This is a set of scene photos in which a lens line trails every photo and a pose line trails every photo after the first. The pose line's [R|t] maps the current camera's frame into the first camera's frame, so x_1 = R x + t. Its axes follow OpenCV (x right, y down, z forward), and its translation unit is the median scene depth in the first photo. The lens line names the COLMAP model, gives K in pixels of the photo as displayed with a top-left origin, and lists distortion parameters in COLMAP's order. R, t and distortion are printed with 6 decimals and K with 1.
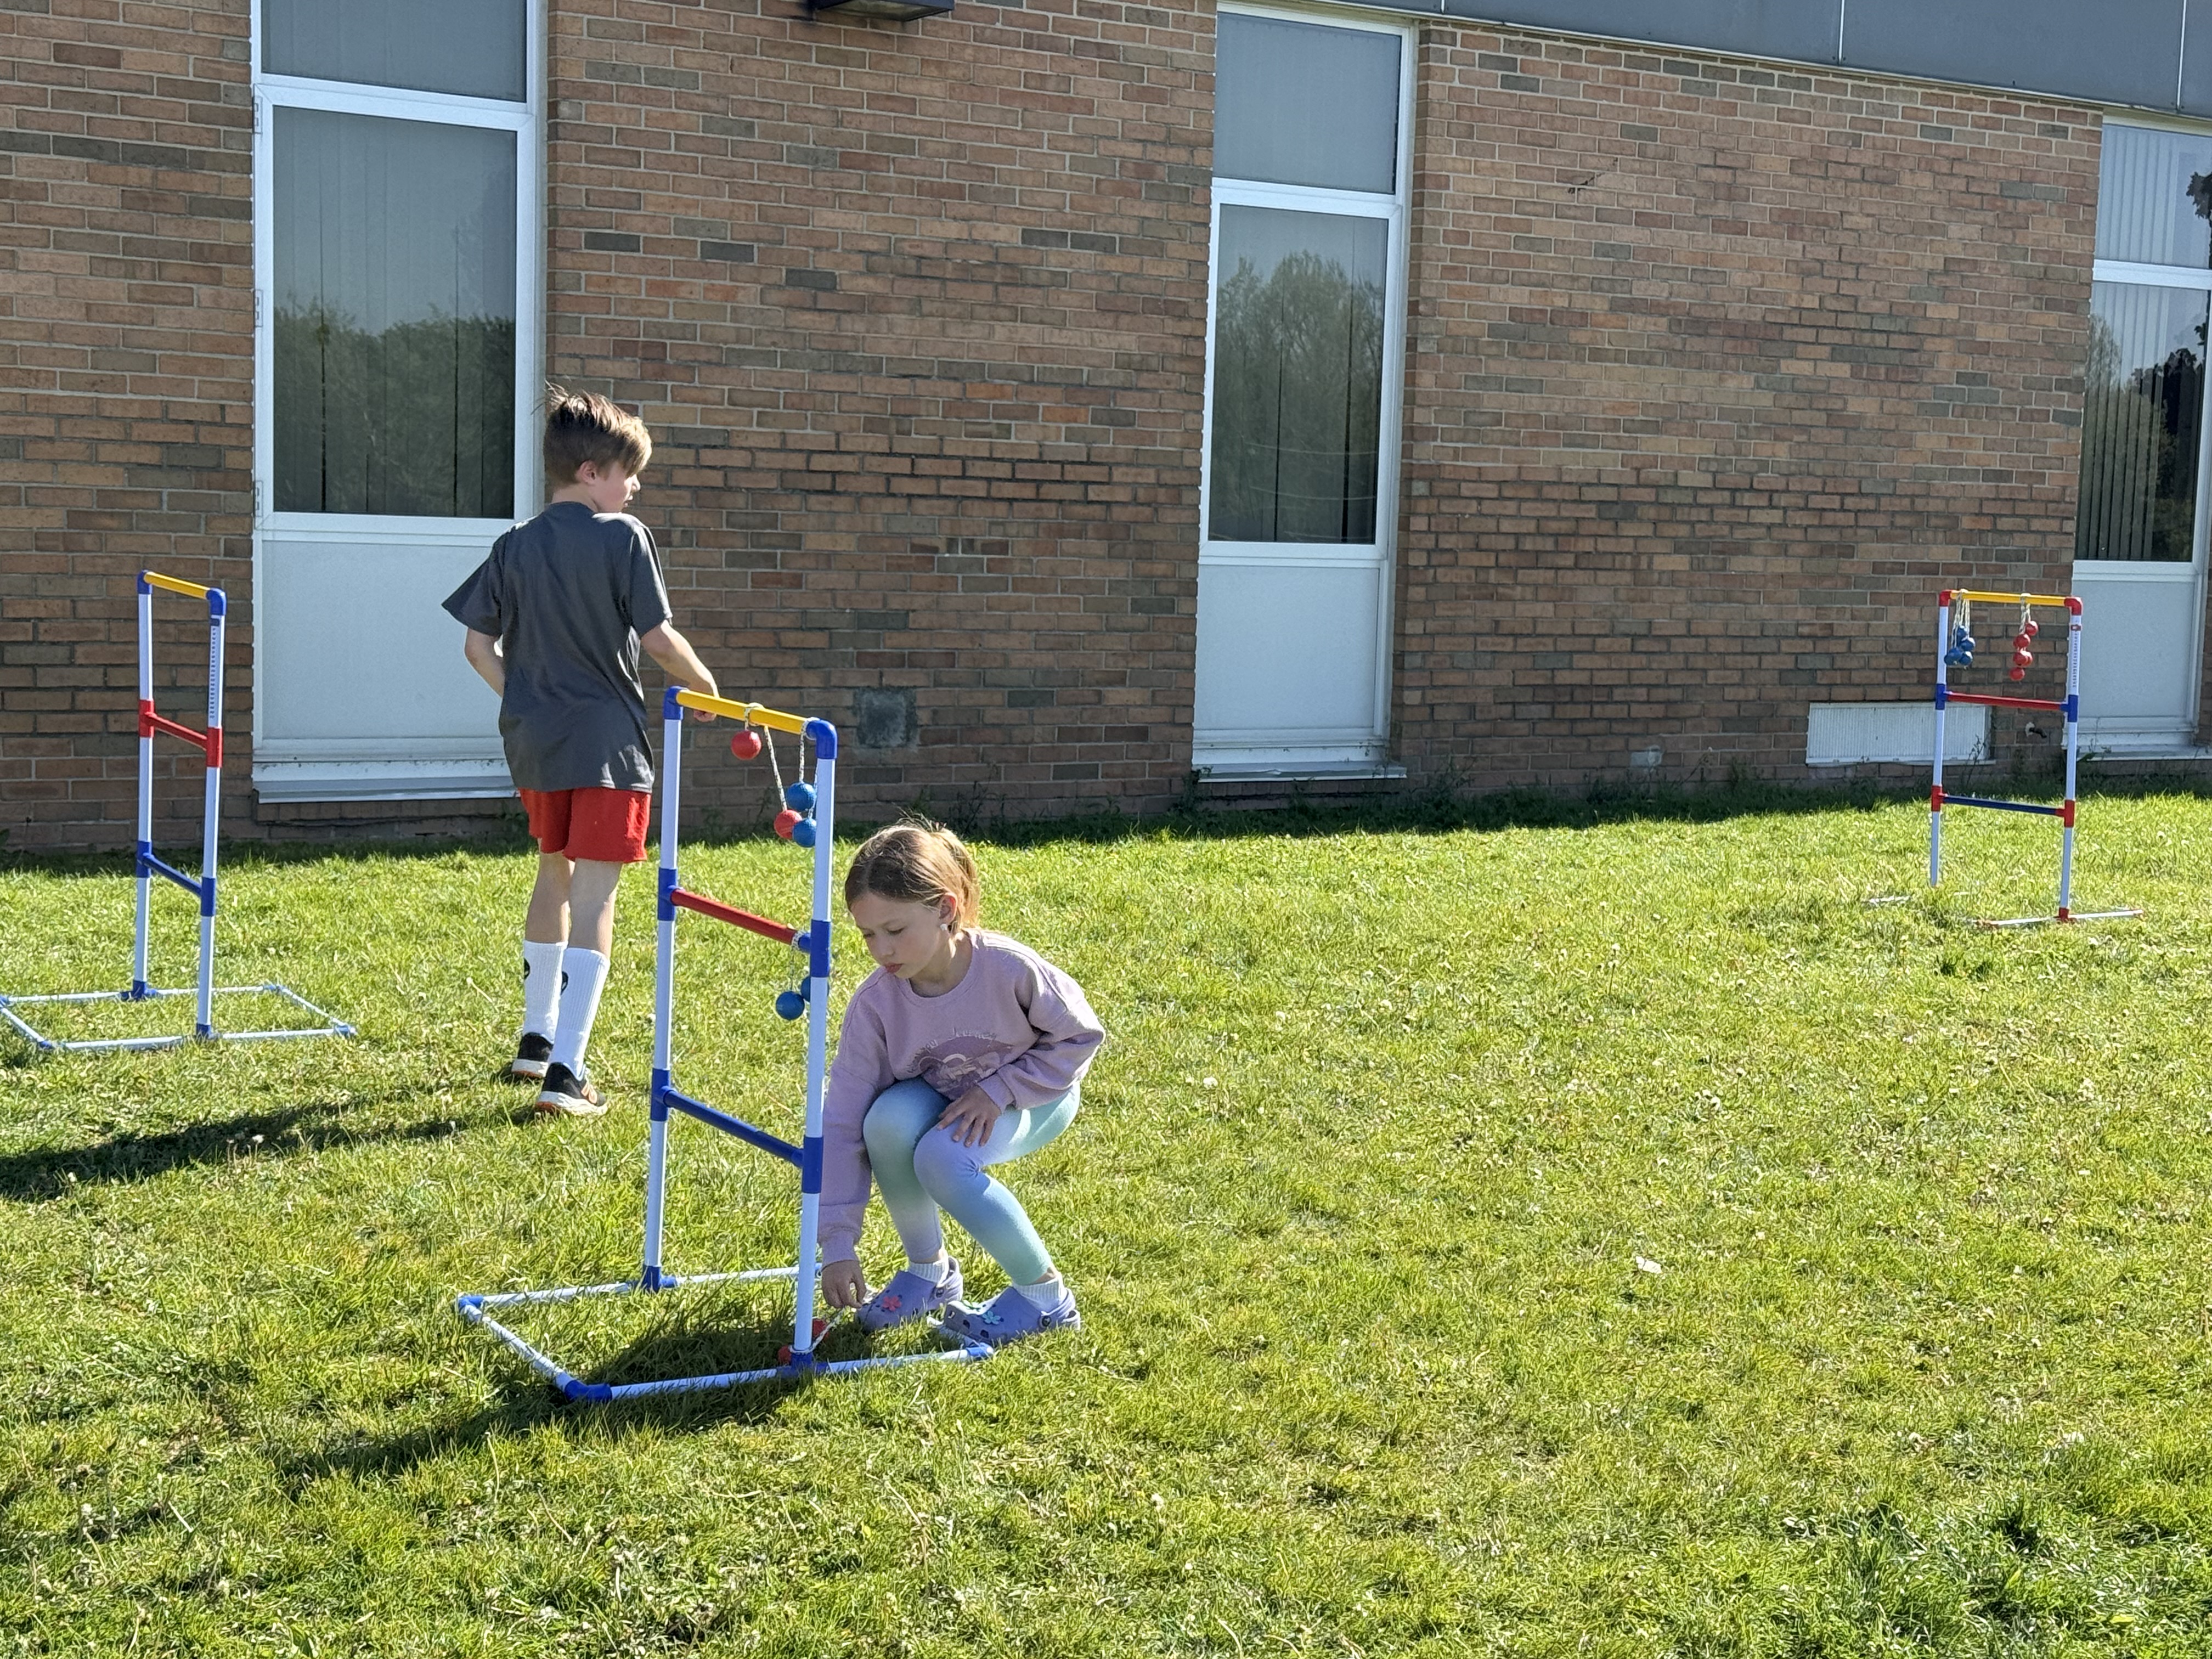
lens RADIAL K [[3540.4, 0, 1107.4], [0, 3540.4, 831.5], [0, 0, 1]] dist [0.154333, 0.000000]
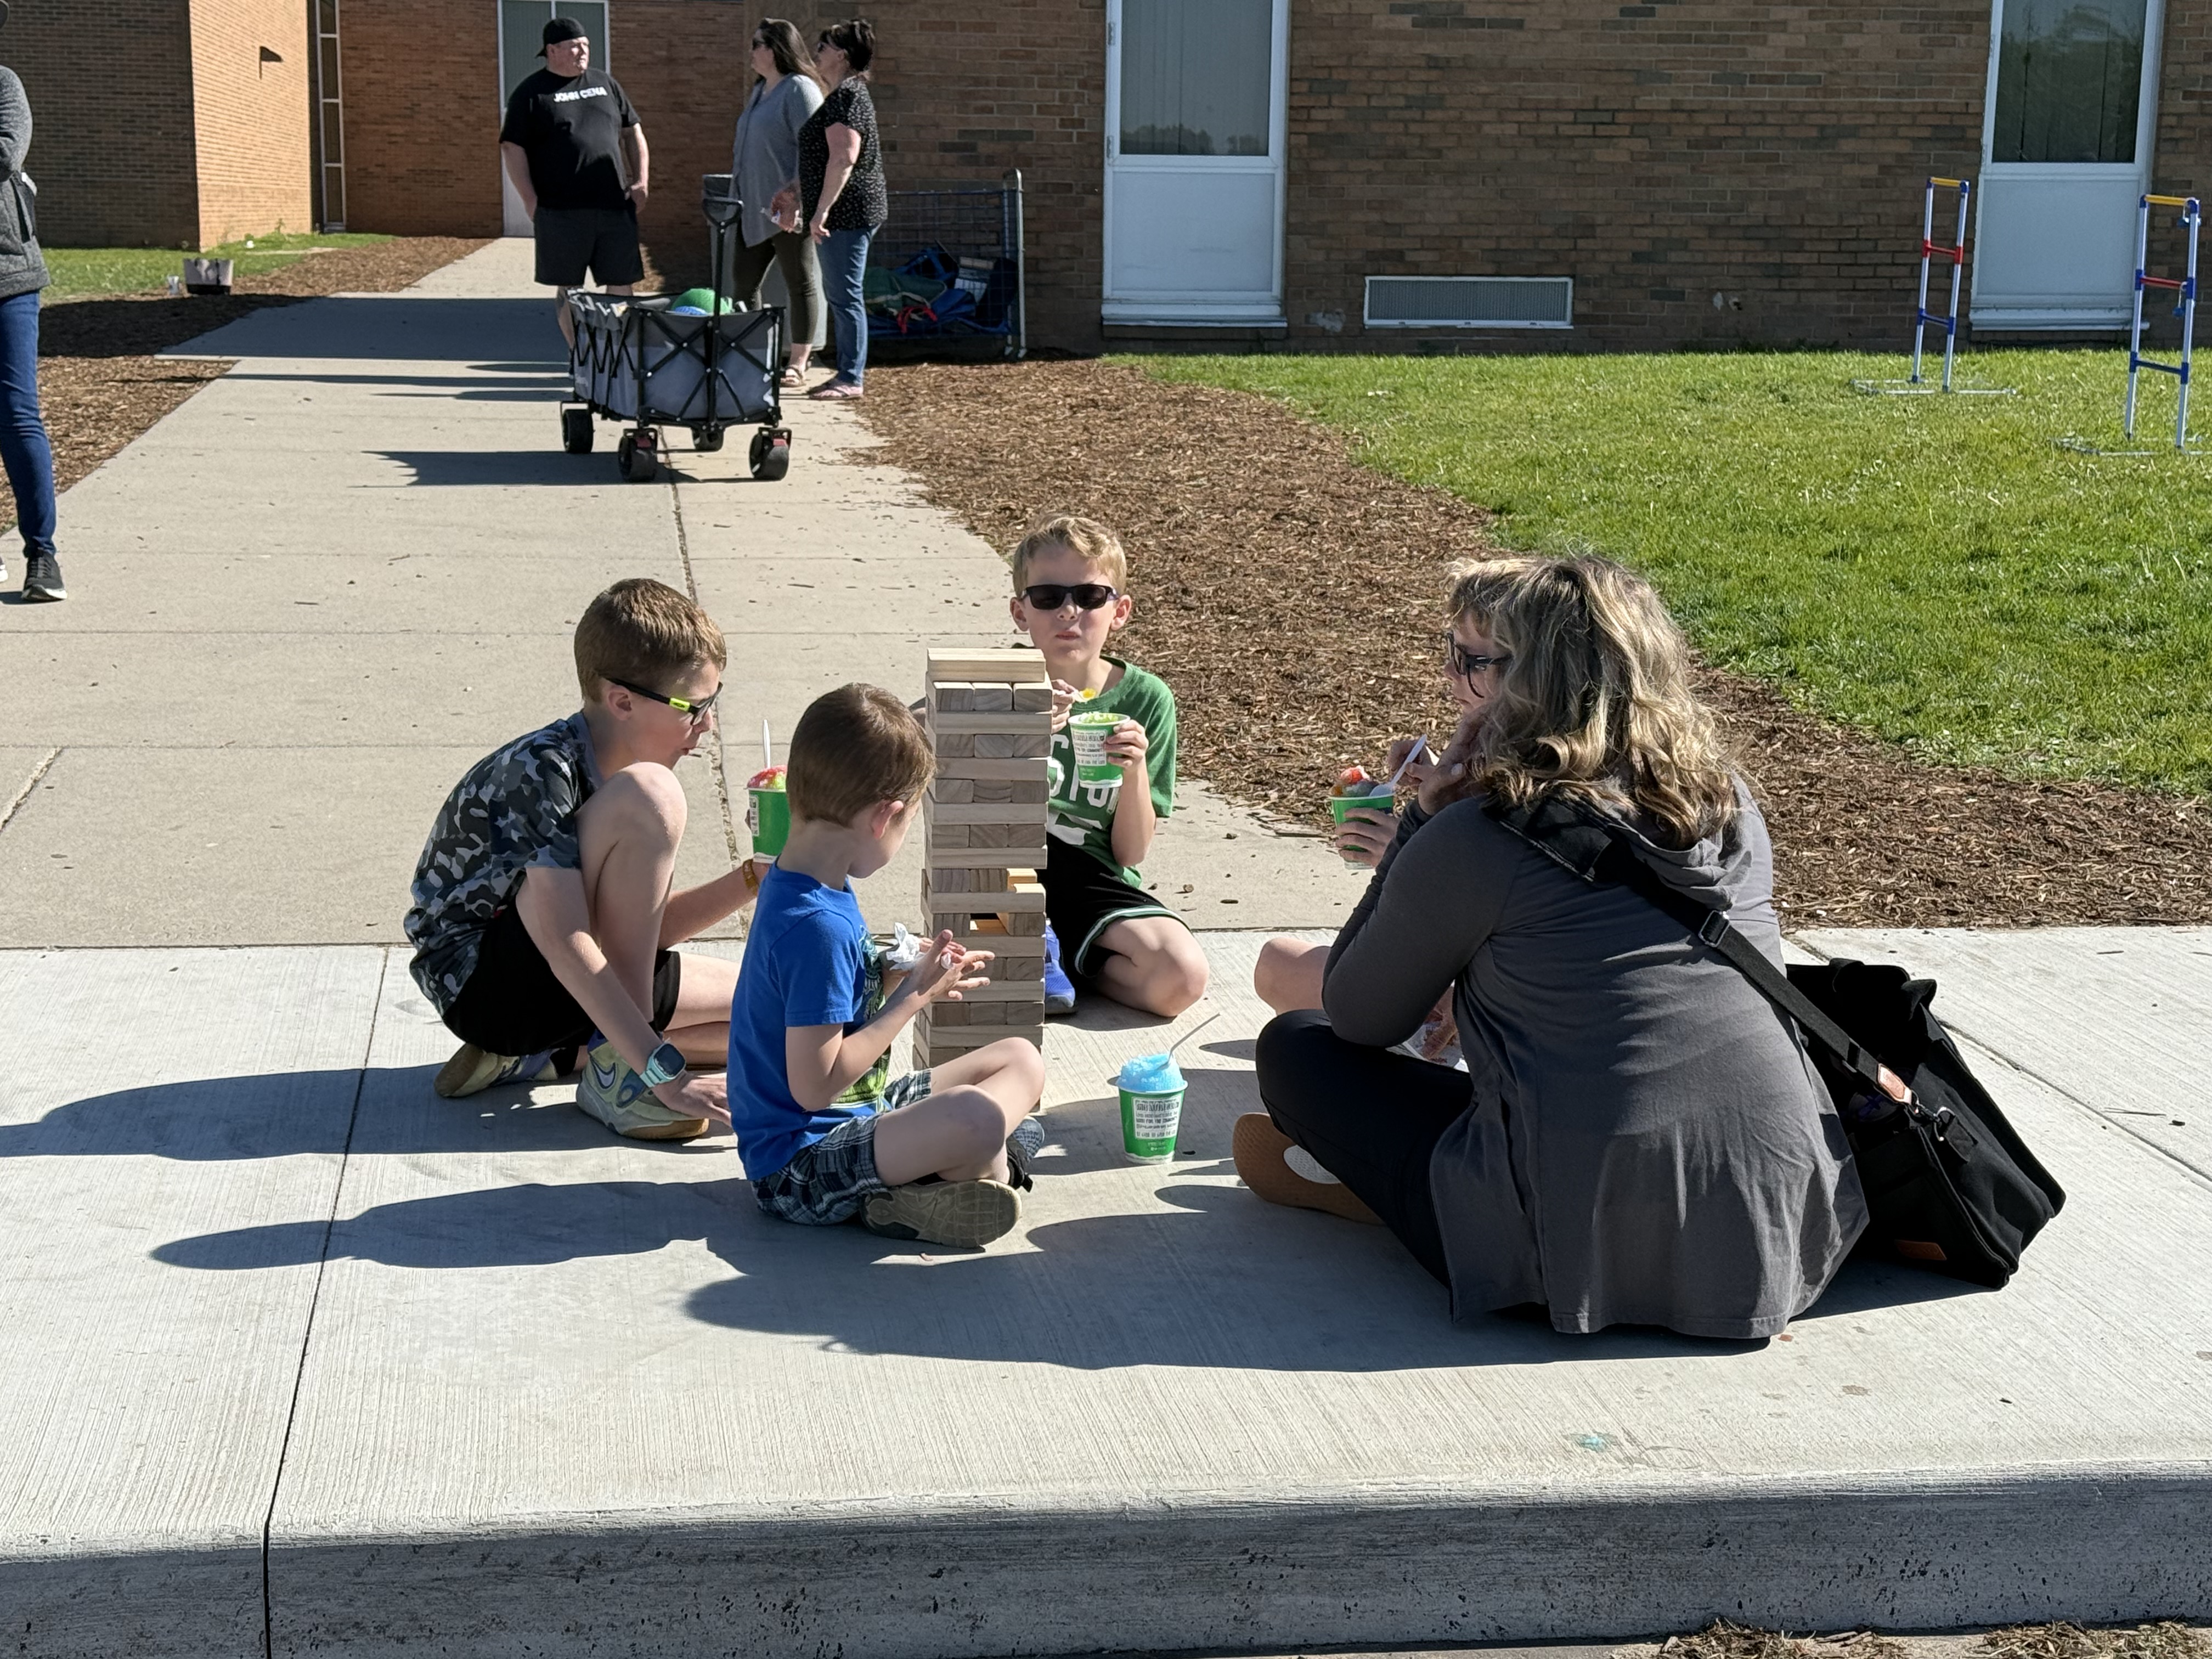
lens RADIAL K [[3540.4, 0, 1104.3], [0, 3540.4, 830.7], [0, 0, 1]] dist [0.154333, 0.000000]
pose [[0.893030, 0.063358, -0.445515, 0.191957], [-0.029546, 0.996158, 0.082440, 0.108742], [0.449027, -0.060458, 0.891471, -0.821094]]
